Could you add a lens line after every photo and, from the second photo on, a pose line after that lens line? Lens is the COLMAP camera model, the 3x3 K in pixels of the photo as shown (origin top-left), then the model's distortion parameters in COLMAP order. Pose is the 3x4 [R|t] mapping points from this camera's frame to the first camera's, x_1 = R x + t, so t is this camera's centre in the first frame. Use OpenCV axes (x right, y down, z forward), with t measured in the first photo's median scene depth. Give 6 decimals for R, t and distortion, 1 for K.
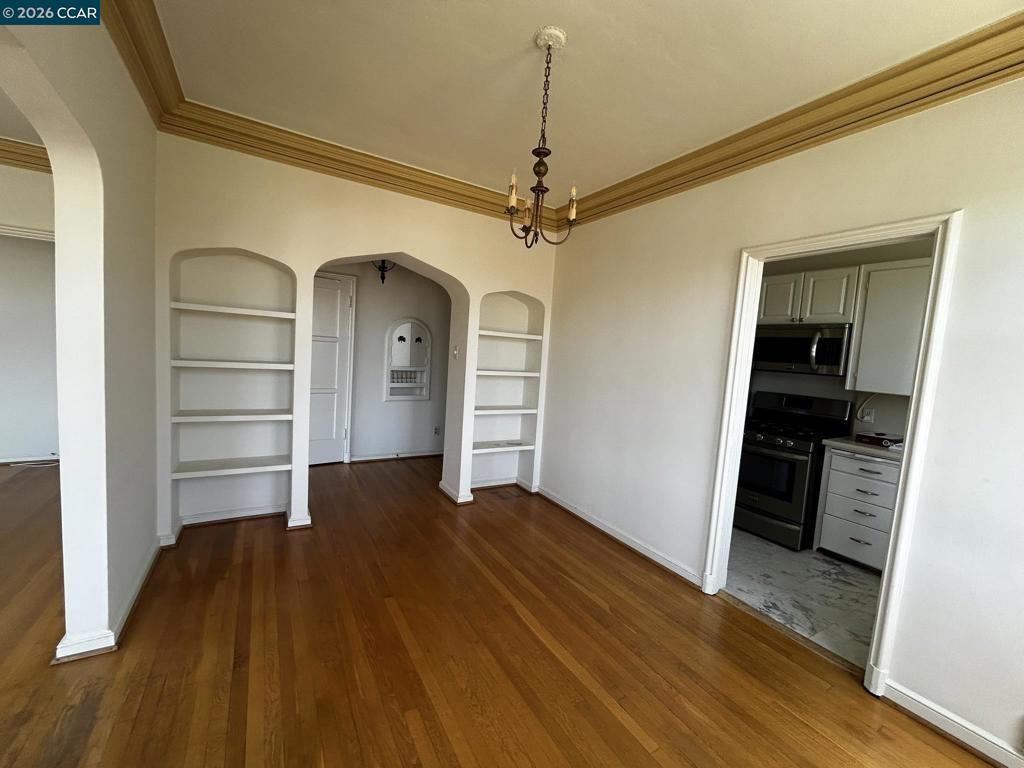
lens RADIAL K [[416.6, 0, 505.3], [0, 416.6, 382.5], [0, 0, 1]] dist [-0.001389, 0.001075]
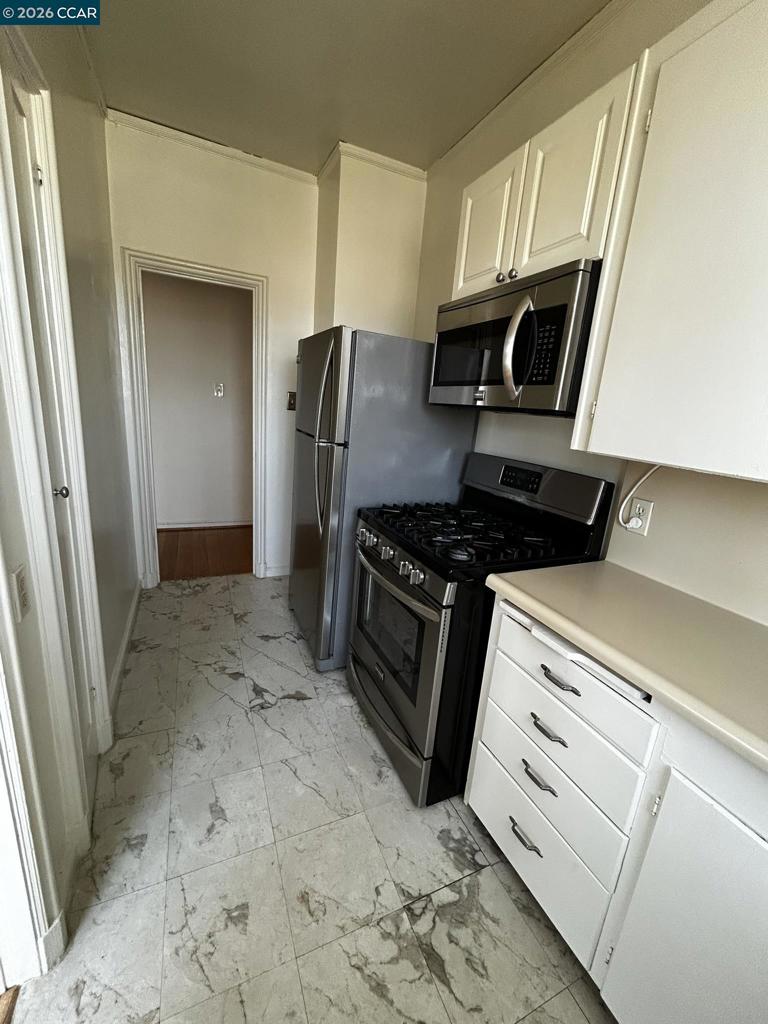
lens RADIAL K [[416.6, 0, 389.0], [0, 416.6, 517.6], [0, 0, 1]] dist [-0.001389, 0.001075]
pose [[0.994533, 0.038191, -0.097184, 0.693254], [-0.021355, 0.985433, 0.168721, 0.017690], [0.102212, -0.165723, 0.980861, 0.598225]]
